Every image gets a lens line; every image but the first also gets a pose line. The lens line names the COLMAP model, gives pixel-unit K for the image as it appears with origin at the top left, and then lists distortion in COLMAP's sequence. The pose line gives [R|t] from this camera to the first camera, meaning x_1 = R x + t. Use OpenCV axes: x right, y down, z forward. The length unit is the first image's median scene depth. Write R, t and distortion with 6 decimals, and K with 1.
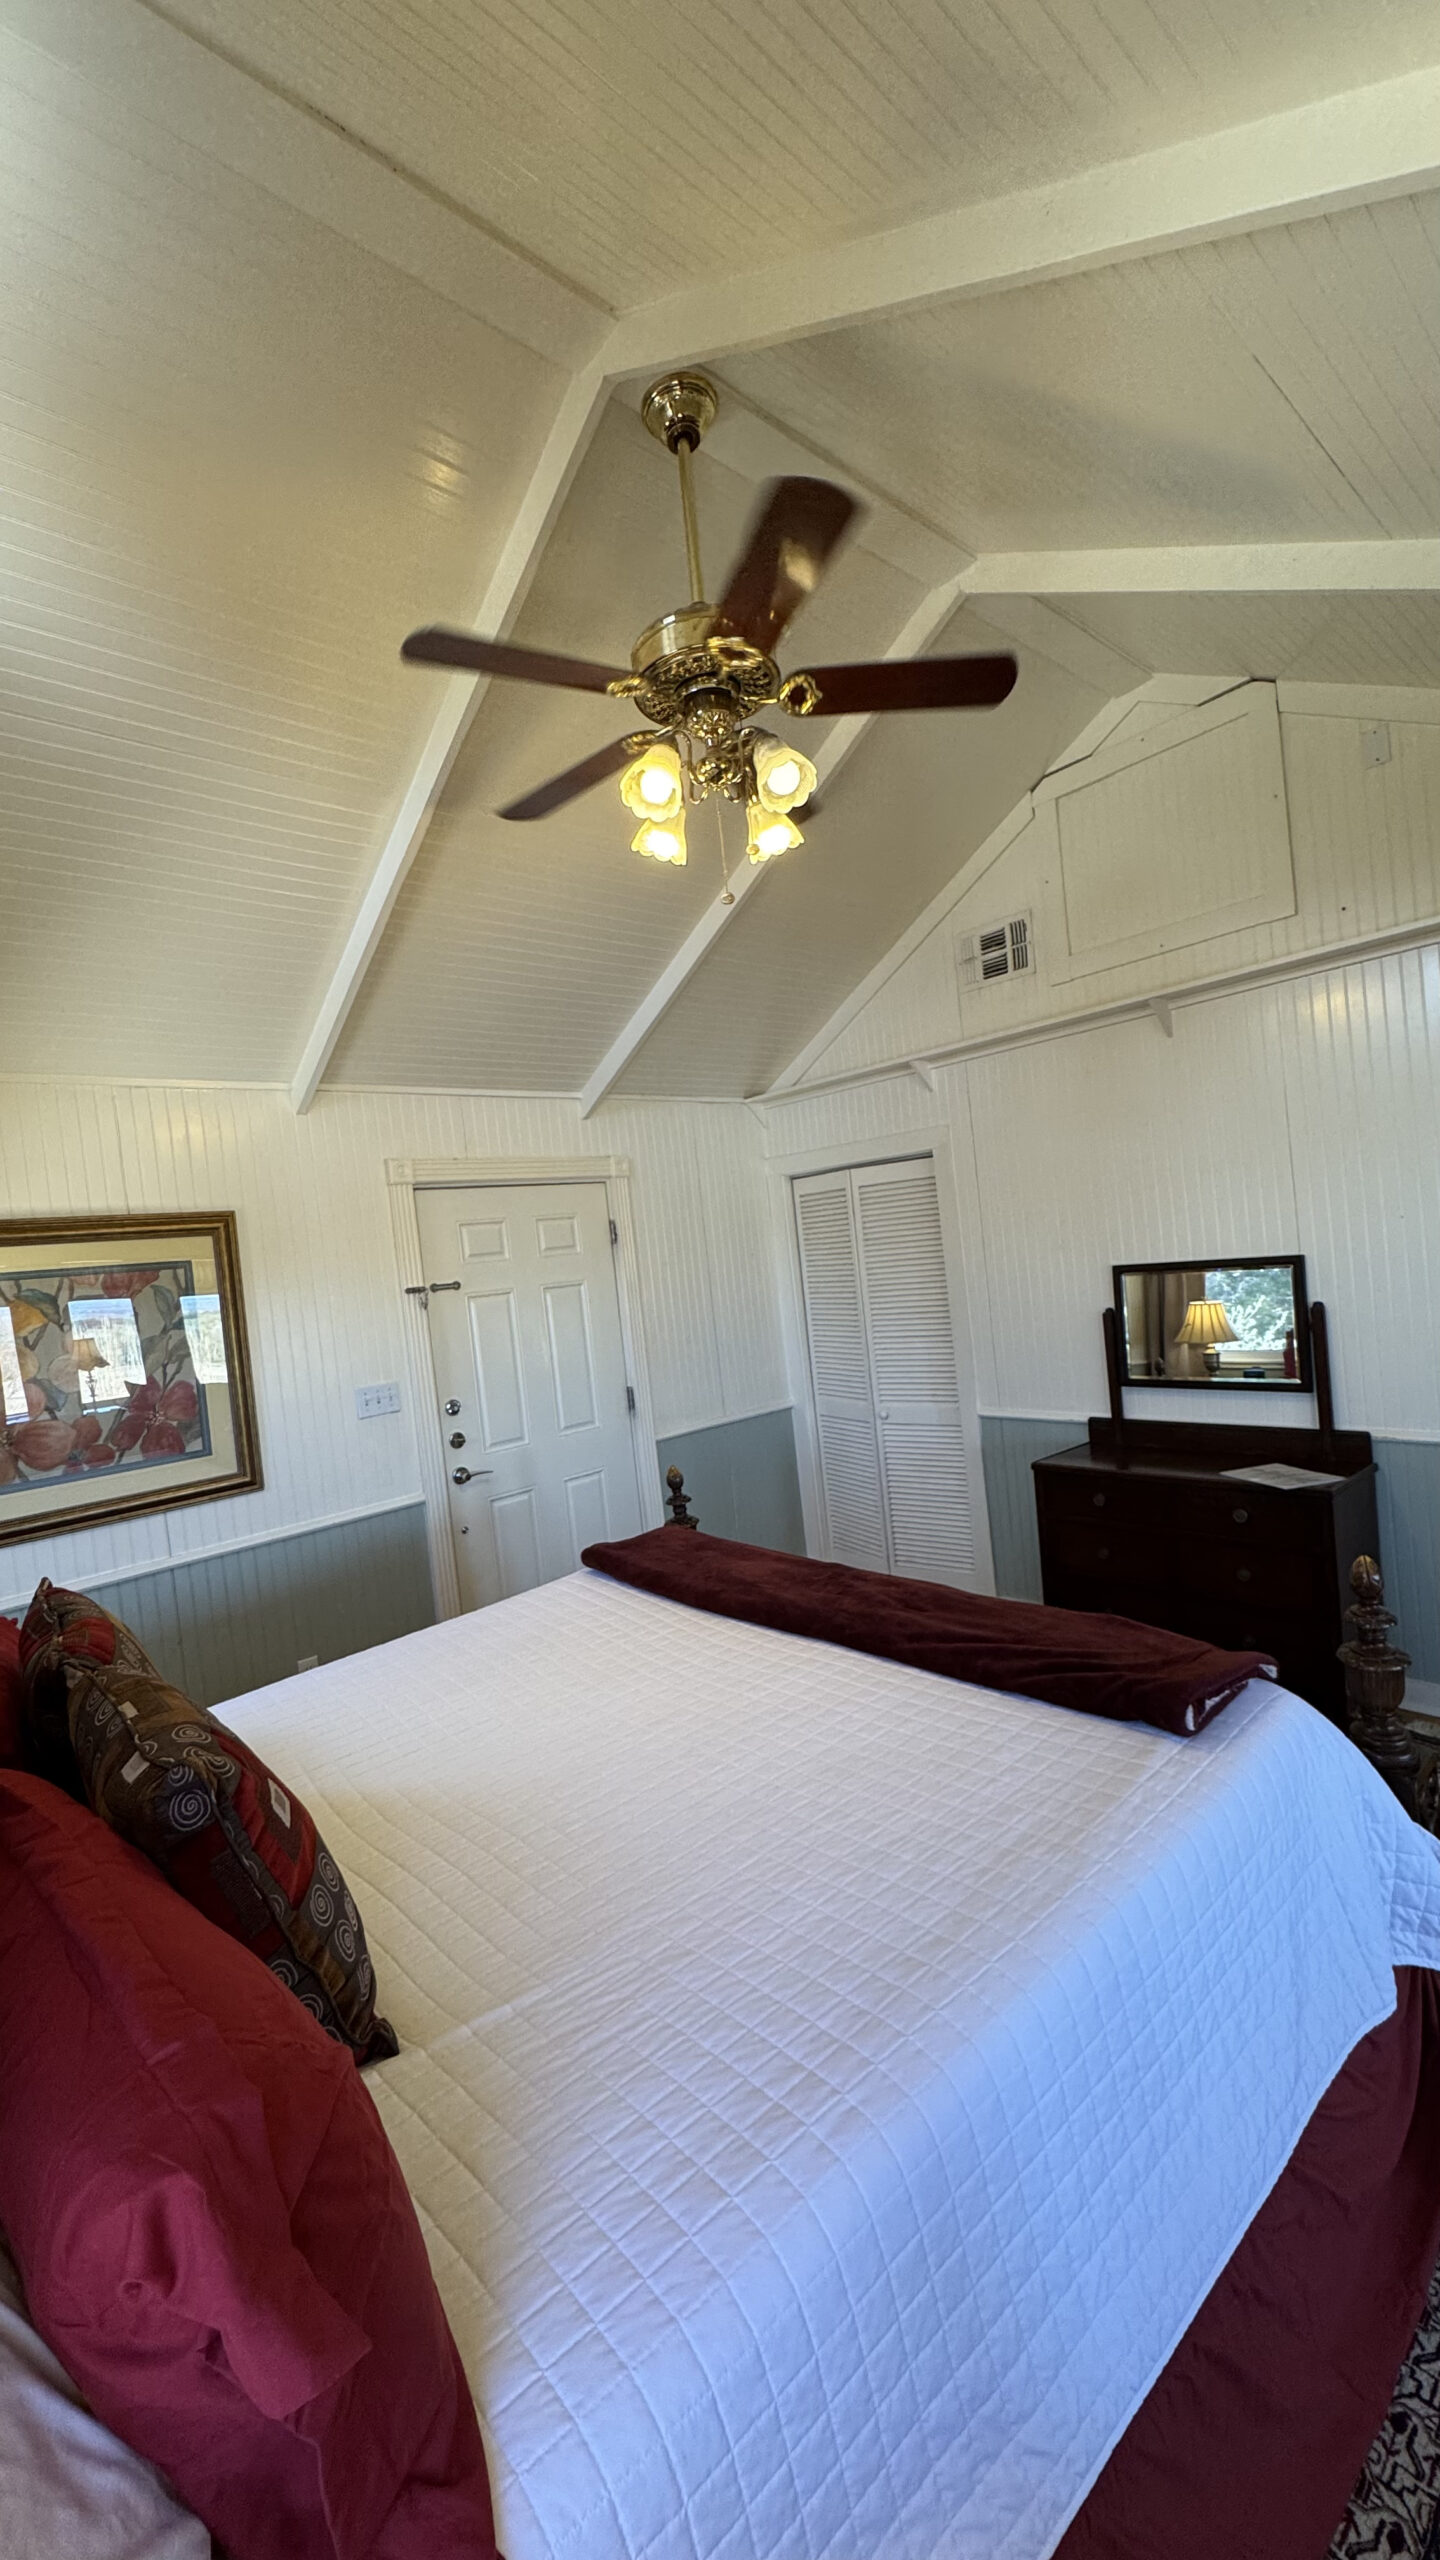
lens RADIAL K [[1023.3, 0, 721.2], [0, 1023.3, 1271.6], [0, 0, 1]] dist [-0.003528, 0.000356]
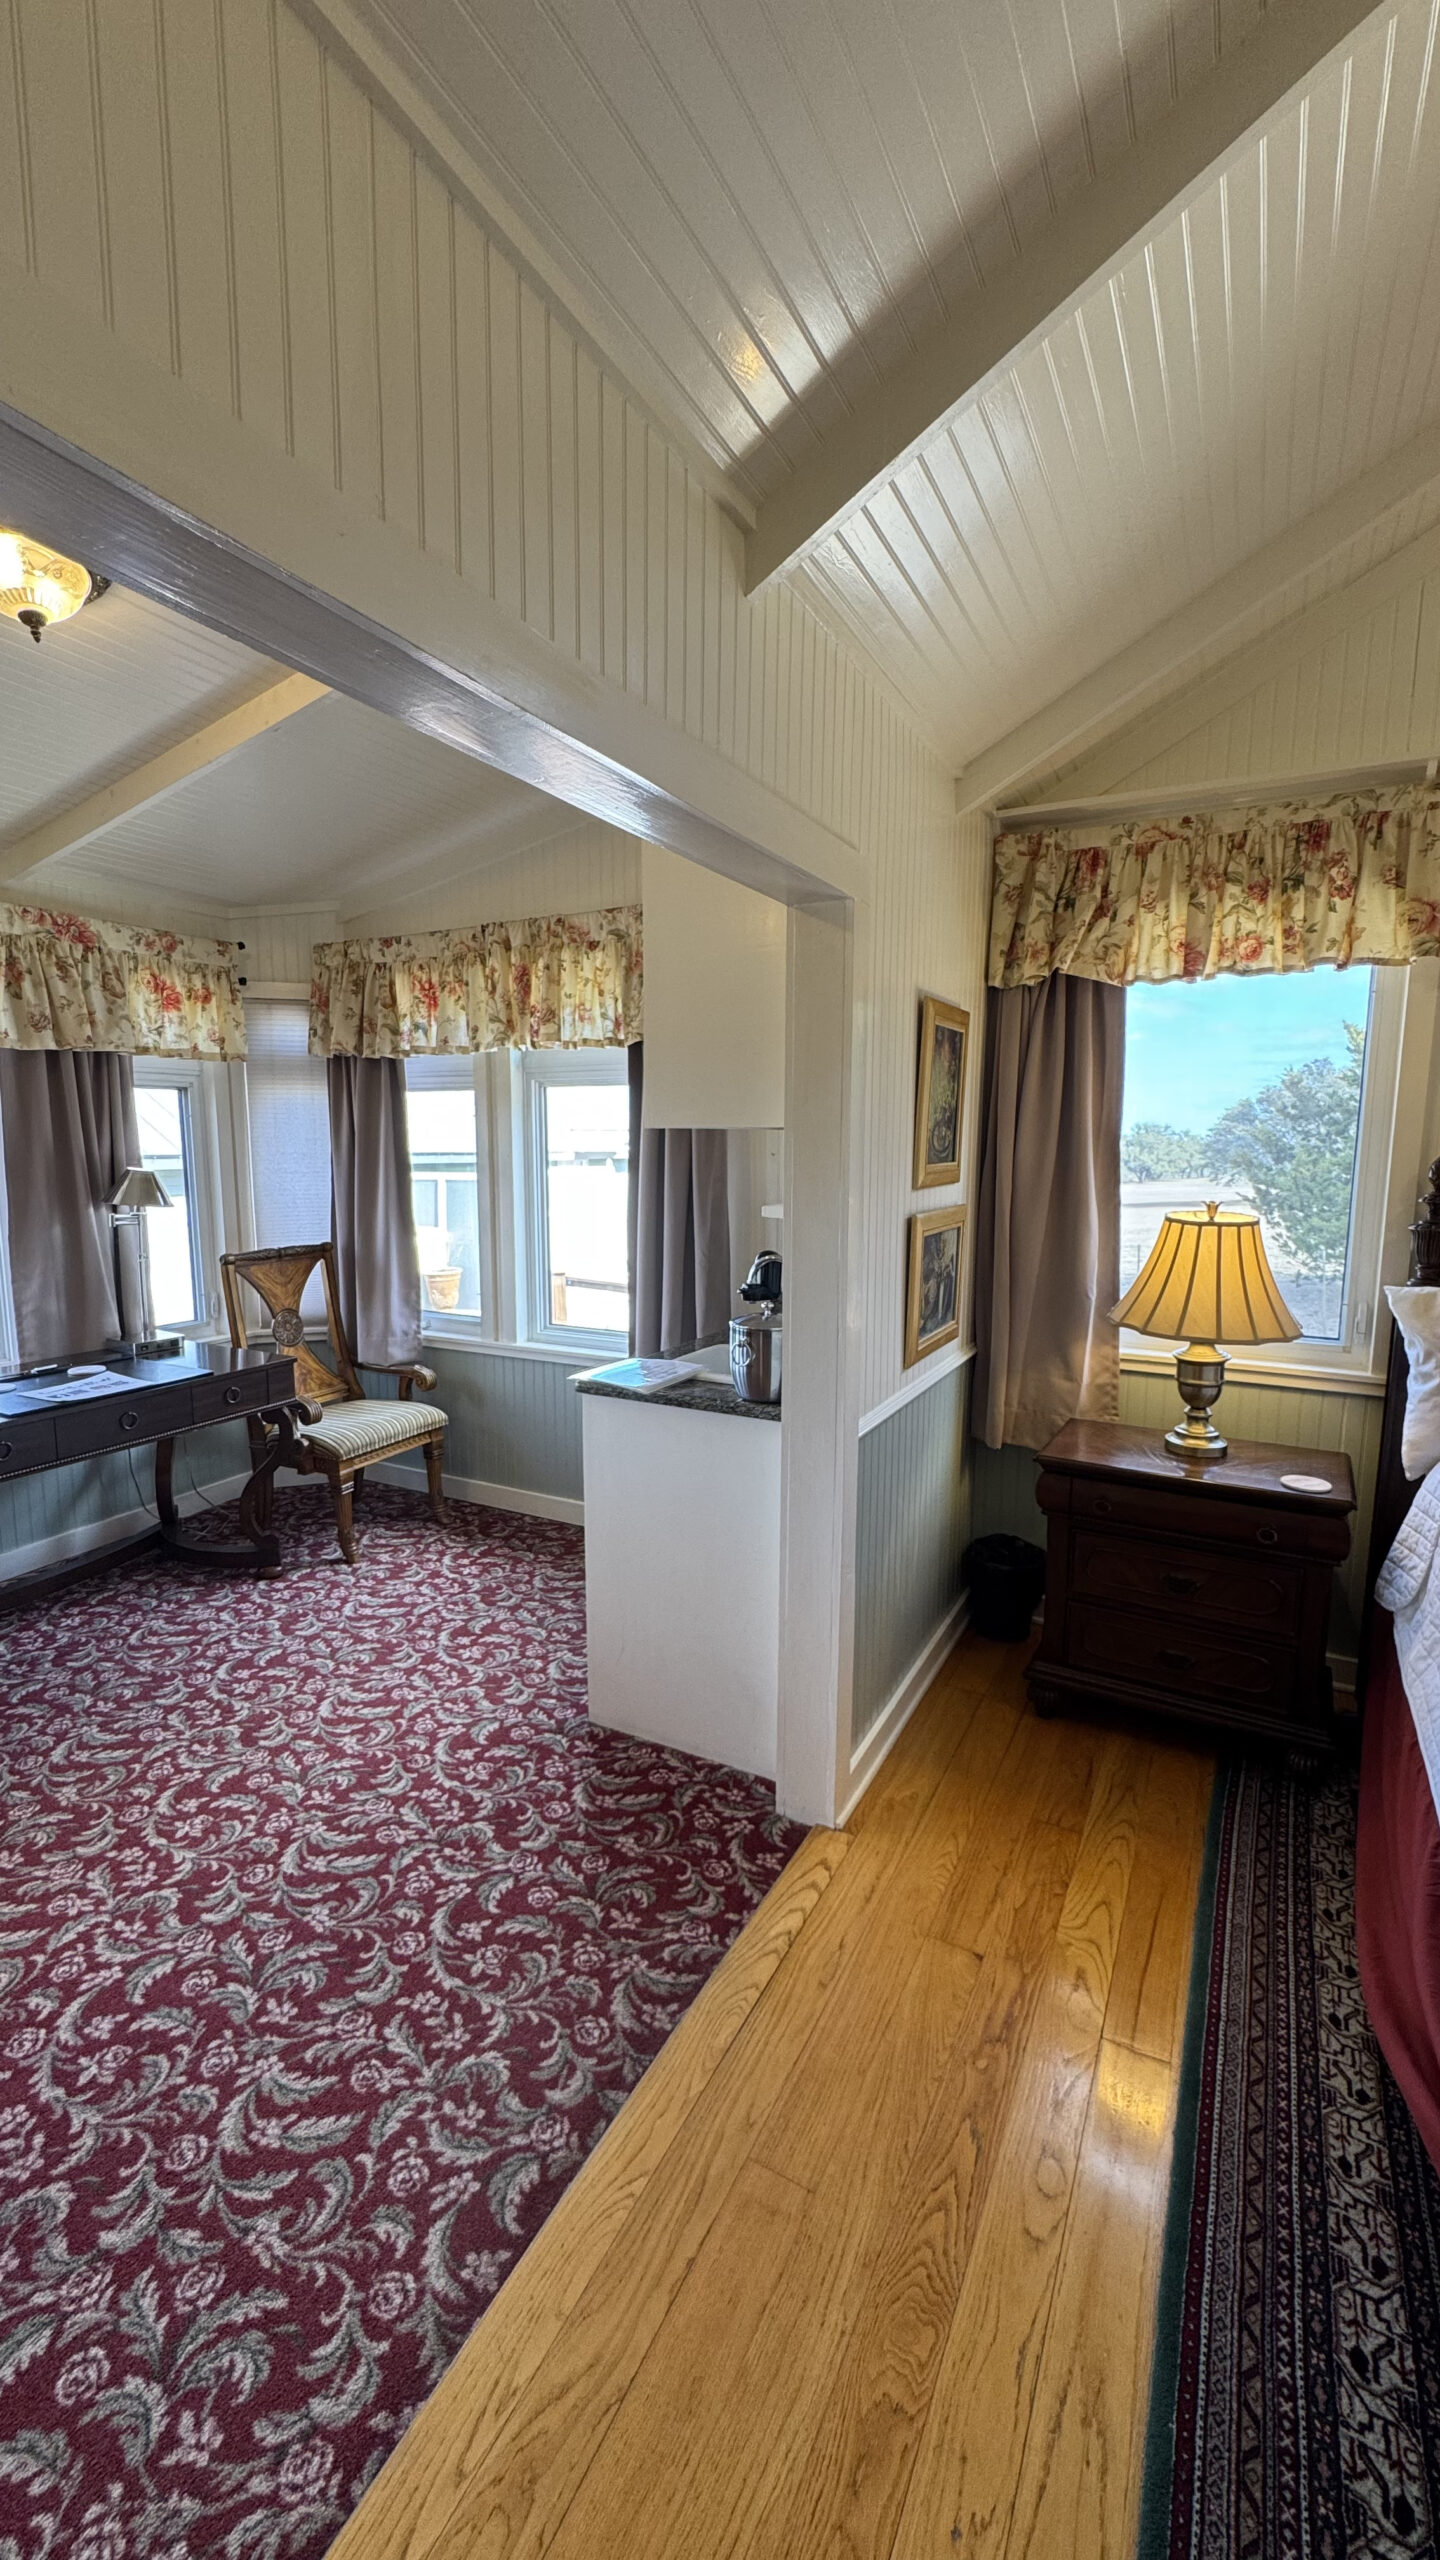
lens RADIAL K [[1023.3, 0, 717.7], [0, 1023.3, 1281.4], [0, 0, 1]] dist [-0.003528, 0.000356]
pose [[-0.935722, 0.147800, -0.320281, 0.600213], [0.087924, 0.977053, 0.194004, -0.024146], [0.341605, 0.153373, -0.927245, 0.644720]]
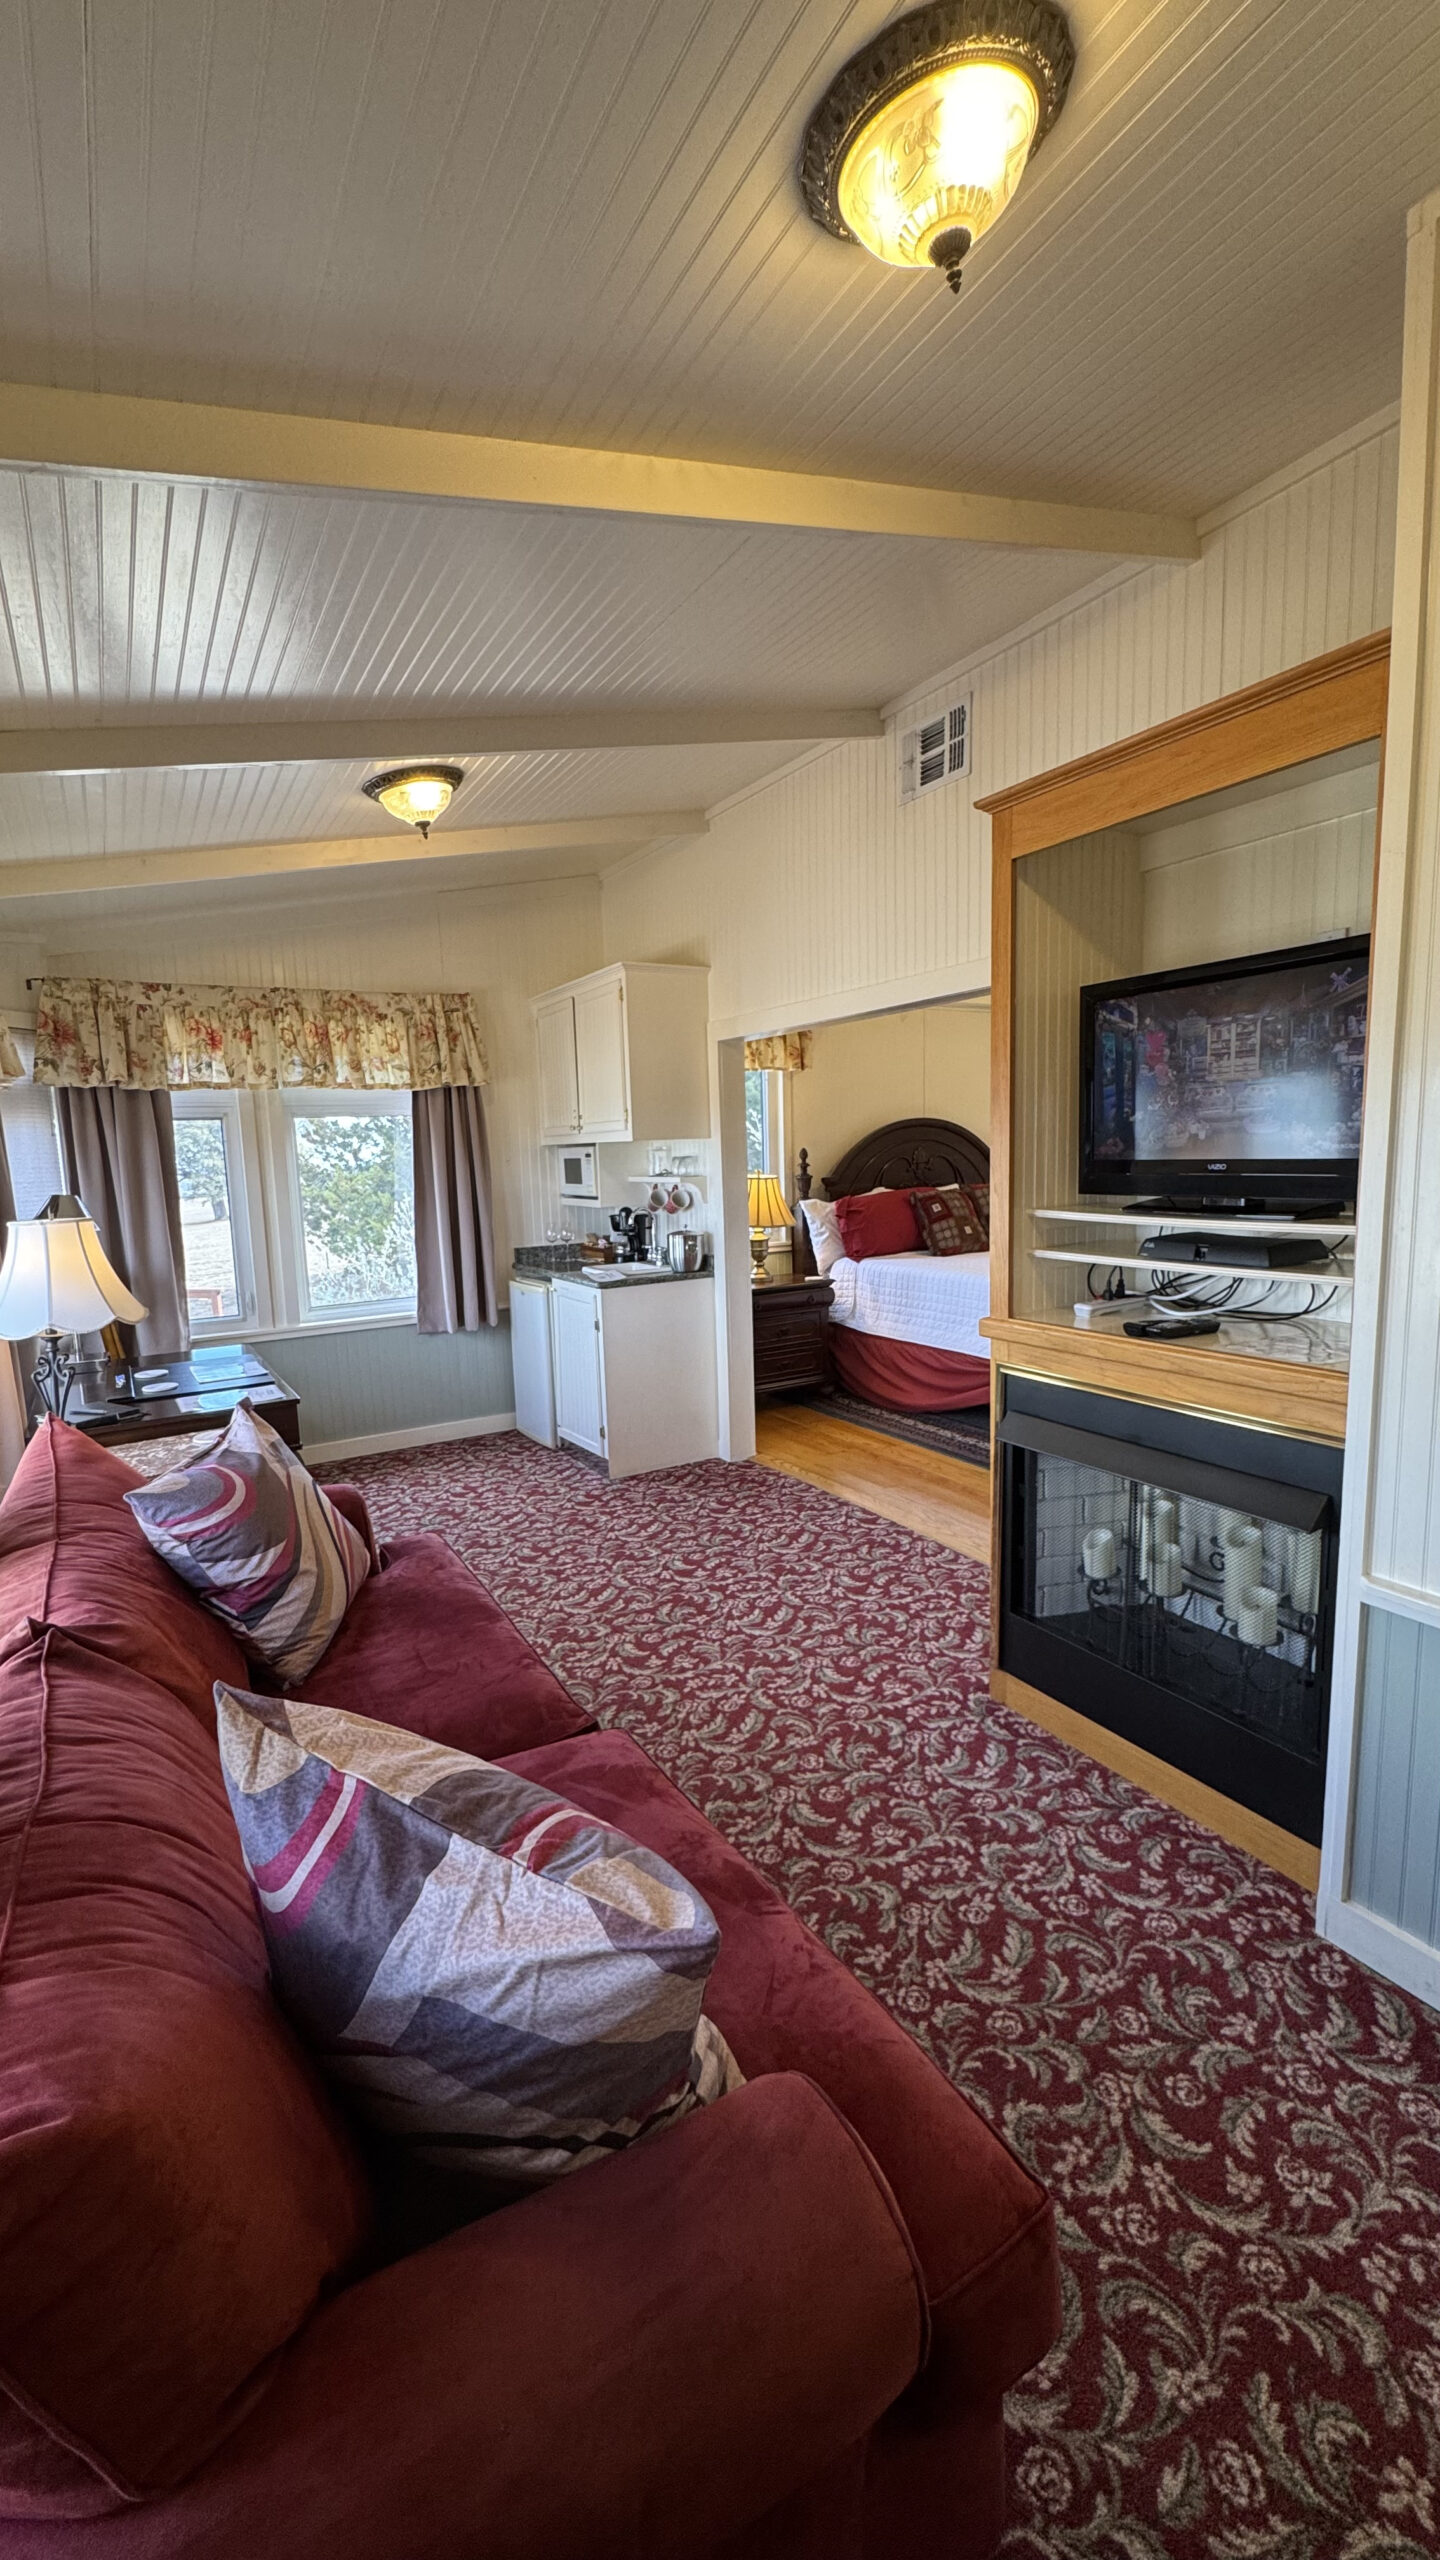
lens RADIAL K [[1023.3, 0, 714.9], [0, 1023.3, 1282.2], [0, 0, 1]] dist [-0.003528, 0.000356]
pose [[-0.200469, 0.237210, -0.950549, 1.741534], [0.032829, 0.971327, 0.235472, -0.130716], [0.979150, 0.015999, -0.202509, 0.337585]]
